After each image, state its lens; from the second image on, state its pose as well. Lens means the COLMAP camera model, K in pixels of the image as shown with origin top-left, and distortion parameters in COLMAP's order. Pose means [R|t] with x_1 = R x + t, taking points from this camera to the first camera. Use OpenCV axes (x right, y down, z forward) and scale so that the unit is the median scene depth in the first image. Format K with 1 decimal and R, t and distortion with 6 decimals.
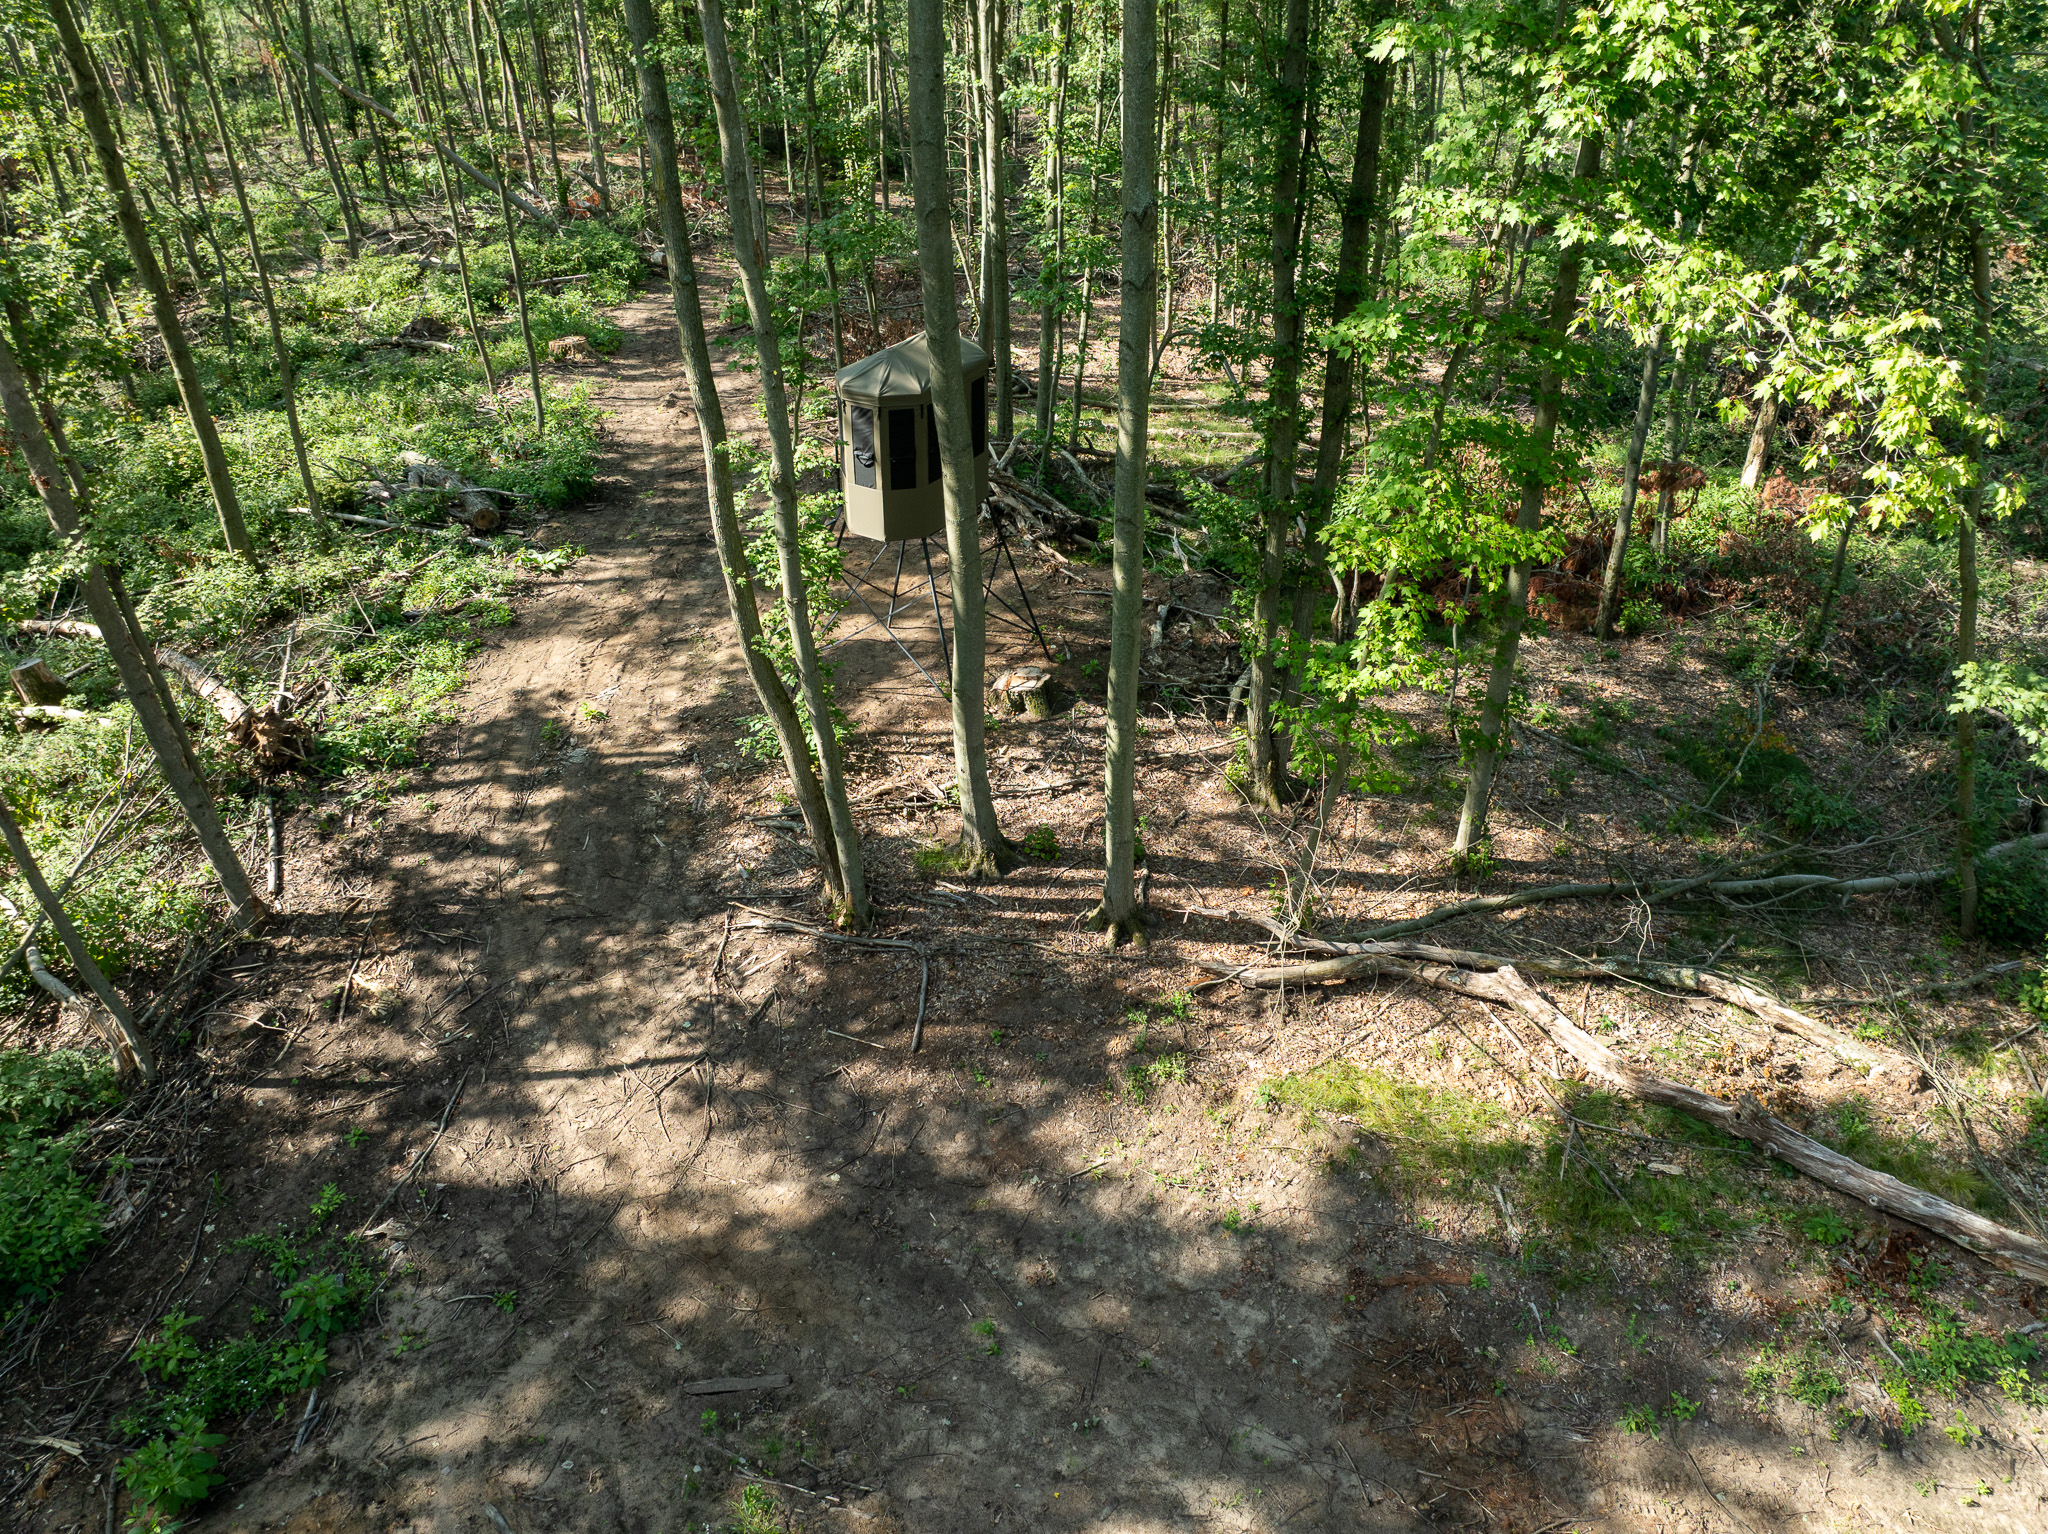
lens RADIAL K [[1447.6, 0, 1024.0], [0, 1447.6, 767.0], [0, 0, 1]] dist [-0.048530, 0.001028]
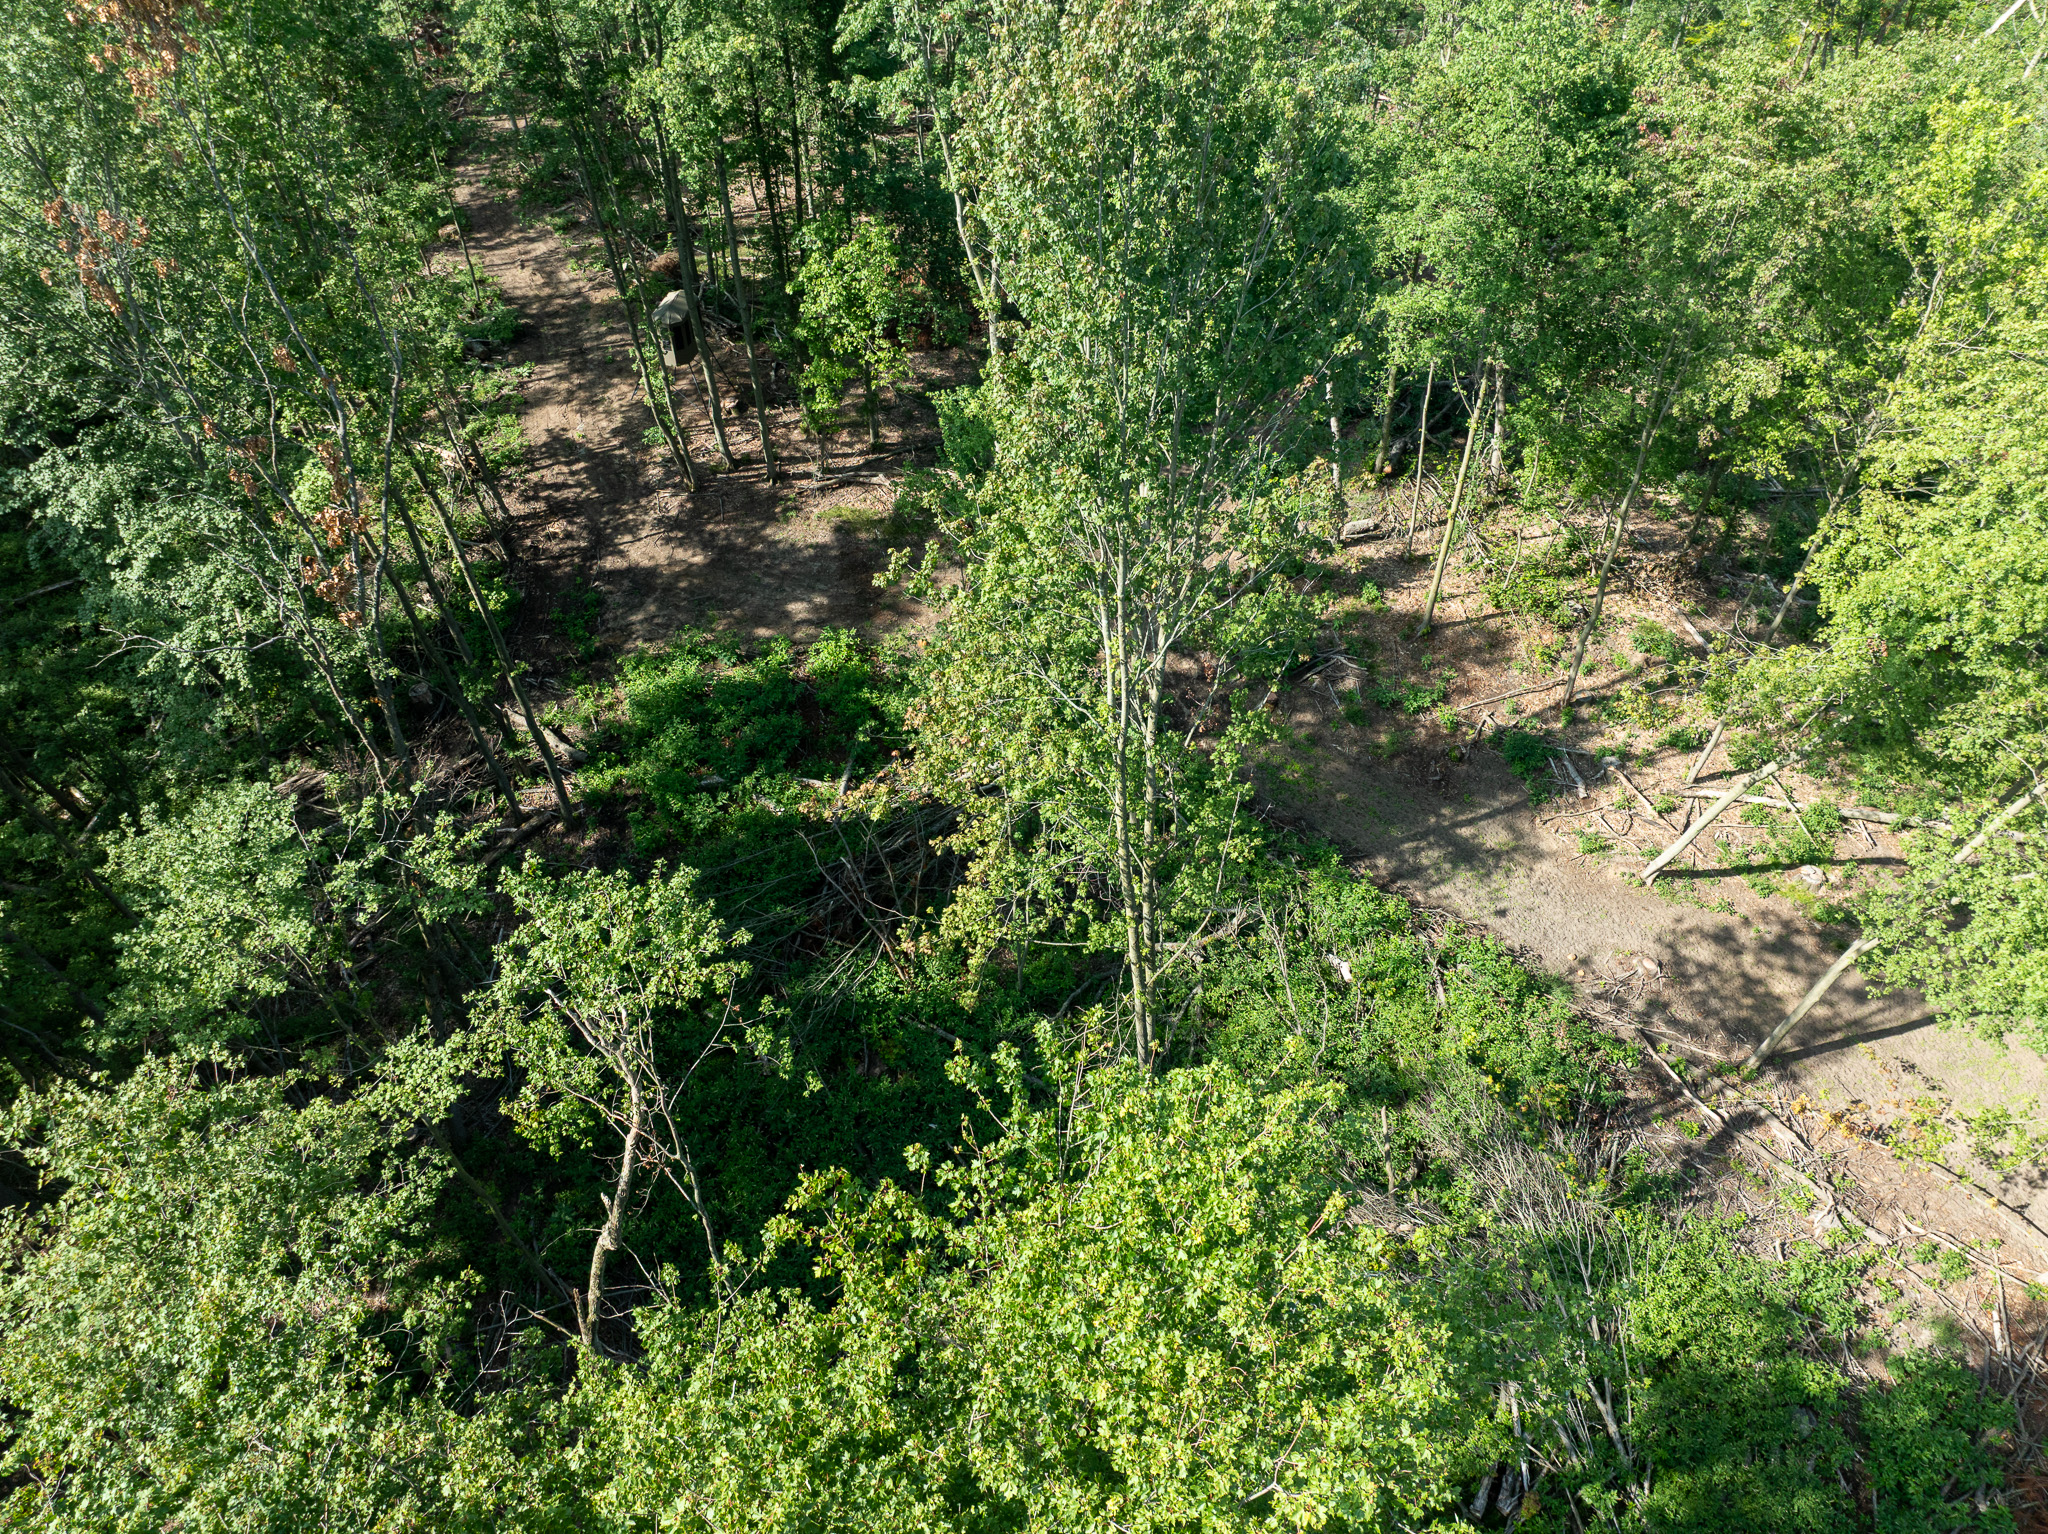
lens RADIAL K [[1447.6, 0, 1024.0], [0, 1447.6, 767.0], [0, 0, 1]] dist [-0.048530, 0.001028]
pose [[0.966881, -0.180315, 0.180631, -0.096379], [0.122765, 0.949044, 0.290247, -0.153231], [-0.223762, -0.258459, 0.939750, -2.387084]]
